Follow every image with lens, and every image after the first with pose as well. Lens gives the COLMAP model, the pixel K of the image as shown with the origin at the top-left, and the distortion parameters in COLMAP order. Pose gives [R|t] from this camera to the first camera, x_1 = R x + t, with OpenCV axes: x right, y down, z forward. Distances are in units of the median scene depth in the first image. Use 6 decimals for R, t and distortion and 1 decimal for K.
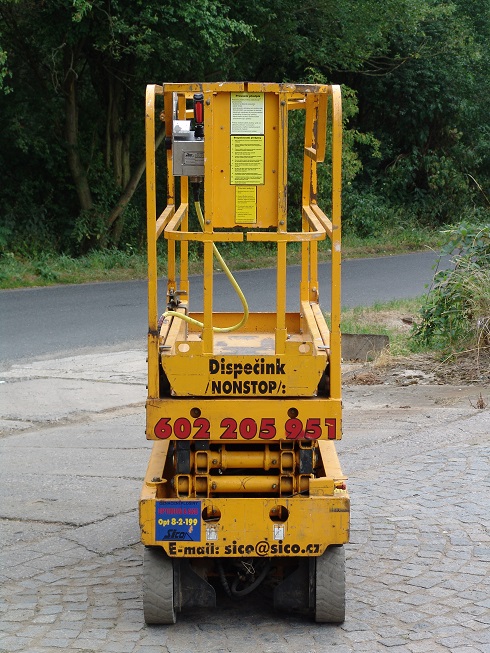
lens RADIAL K [[1610.5, 0, 245.0], [0, 1610.5, 326.5], [0, 0, 1]] dist [0.022311, 0.178936]
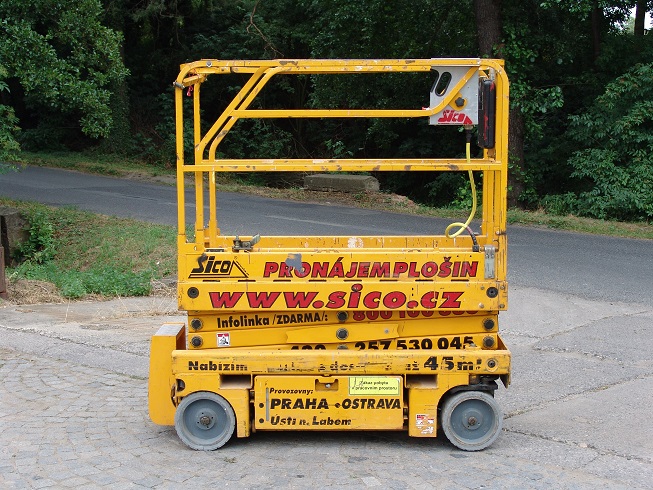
lens RADIAL K [[1080.0, 0, 326.5], [0, 1080.0, 245.0], [0, 0, 1]] dist [0.016155, -0.007551]
pose [[-0.004144, 0.124712, -0.992184, 0.388954], [-0.125133, 0.984329, 0.124248, -0.055241], [0.992131, 0.124670, 0.011527, 0.492771]]
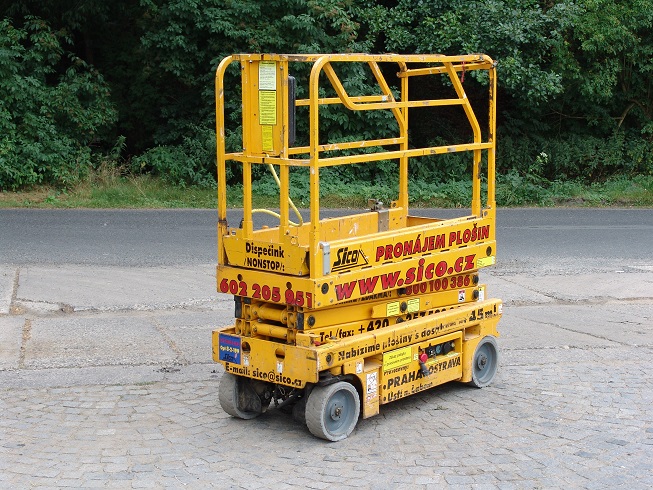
lens RADIAL K [[1243.1, 0, 326.5], [0, 1243.1, 245.0], [0, 0, 1]] dist [0.015096, 0.232100]
pose [[0.758443, 0.097254, -0.644442, 0.302741], [-0.085790, 0.995097, 0.049207, -0.015567], [0.646068, 0.017966, 0.763068, 0.071498]]
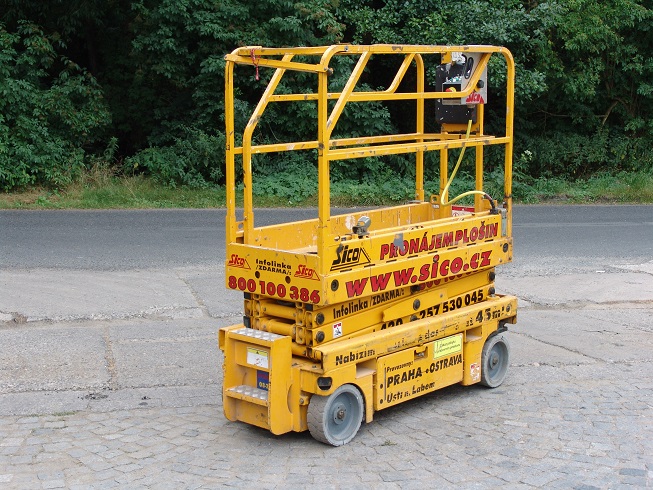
lens RADIAL K [[1146.4, 0, 326.5], [0, 1146.4, 245.0], [0, 0, 1]] dist [0.006999, 0.167401]
pose [[0.752564, 0.096884, -0.651353, 0.265367], [-0.077877, 0.995271, 0.058061, -0.021879], [0.653898, 0.007031, 0.756550, 0.157468]]
